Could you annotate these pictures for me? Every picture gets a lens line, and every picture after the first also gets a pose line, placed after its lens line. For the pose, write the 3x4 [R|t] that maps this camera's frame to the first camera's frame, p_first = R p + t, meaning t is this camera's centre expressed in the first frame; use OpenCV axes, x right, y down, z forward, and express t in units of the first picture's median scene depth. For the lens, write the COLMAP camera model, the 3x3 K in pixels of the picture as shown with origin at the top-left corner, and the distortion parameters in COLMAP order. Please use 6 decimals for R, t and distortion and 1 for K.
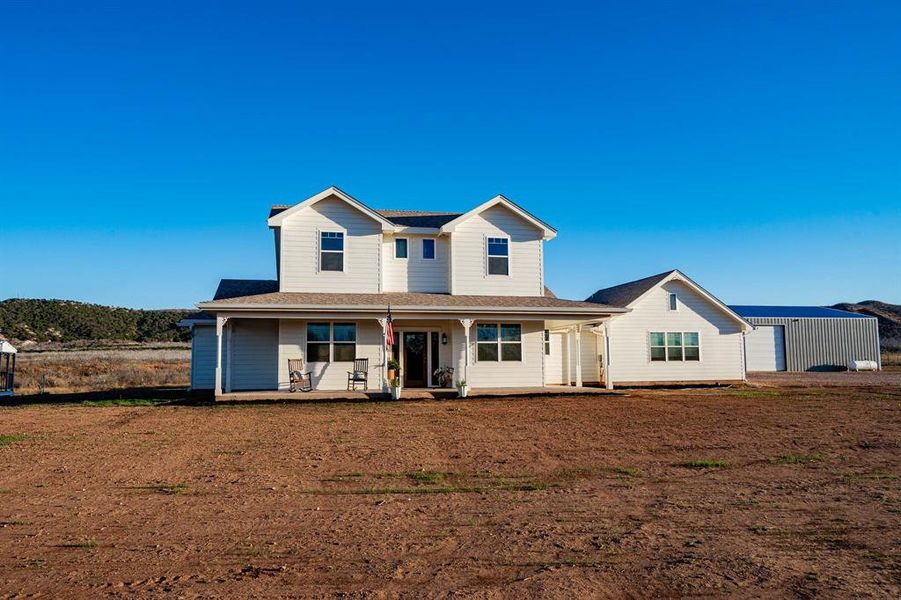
lens RADIAL K [[633.7, 0, 450.5], [0, 633.7, 300.0], [0, 0, 1]] dist [0.019981, -0.004185]
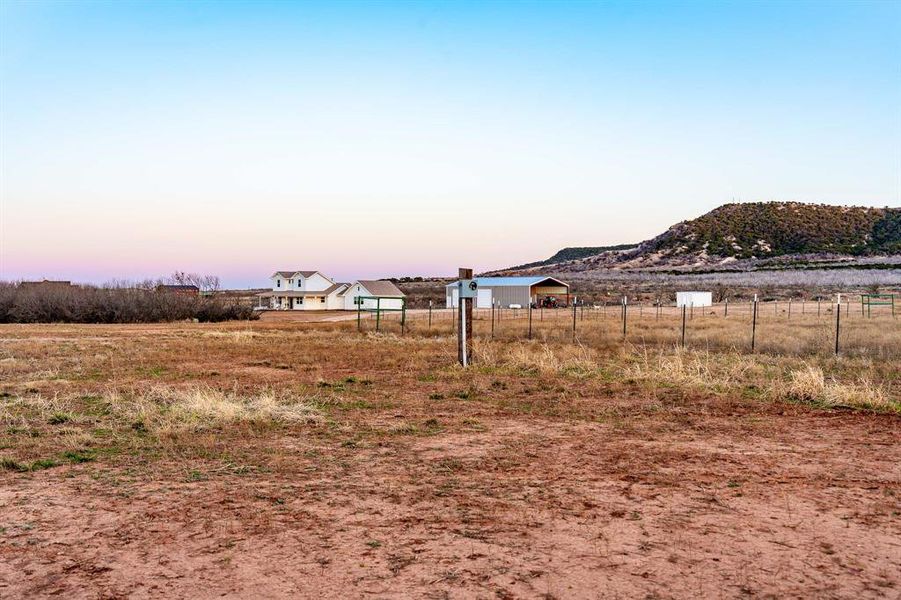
lens RADIAL K [[1092.9, 0, 450.5], [0, 1092.9, 300.0], [0, 0, 1]] dist [0.005216, 0.004490]
pose [[0.586460, 0.015376, -0.809832, 0.244693], [0.079025, 0.993964, 0.076100, -0.015757], [0.806114, -0.108627, 0.581705, -0.097524]]
